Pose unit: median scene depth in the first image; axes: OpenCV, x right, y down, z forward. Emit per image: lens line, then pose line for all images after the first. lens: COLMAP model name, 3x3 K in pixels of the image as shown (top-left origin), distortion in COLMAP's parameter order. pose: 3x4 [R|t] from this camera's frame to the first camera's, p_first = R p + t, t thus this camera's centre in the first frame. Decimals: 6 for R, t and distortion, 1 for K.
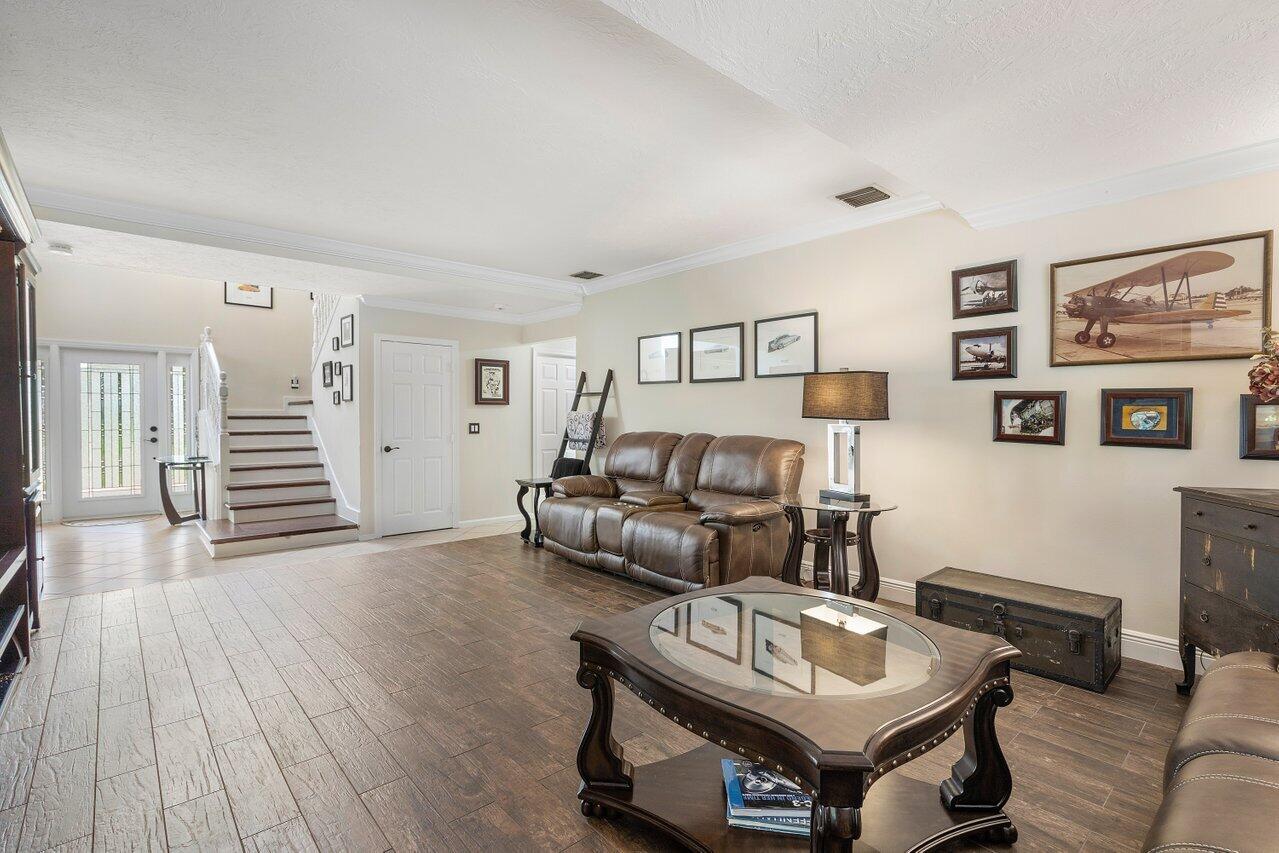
lens RADIAL K [[584.7, 0, 639.5], [0, 584.7, 426.5], [0, 0, 1]] dist [-0.013608, -0.000049]
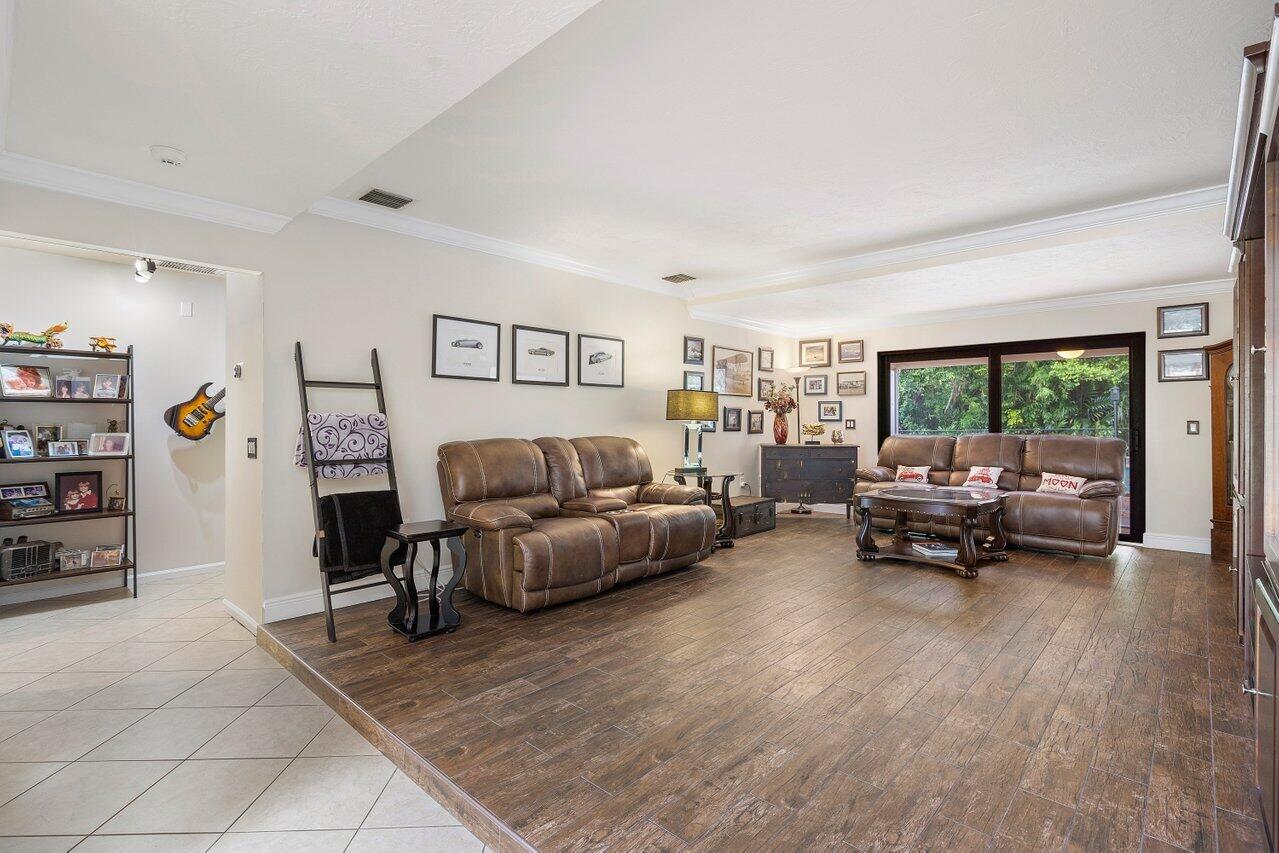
lens RADIAL K [[600.0, 0, 639.5], [0, 600.0, 426.5], [0, 0, 1]] dist [0.000188, -0.000012]
pose [[-0.080043, -0.004396, 0.996782, -1.138149], [0.030830, 0.999501, 0.006884, -0.011058], [-0.996315, 0.031282, -0.079868, 1.179654]]
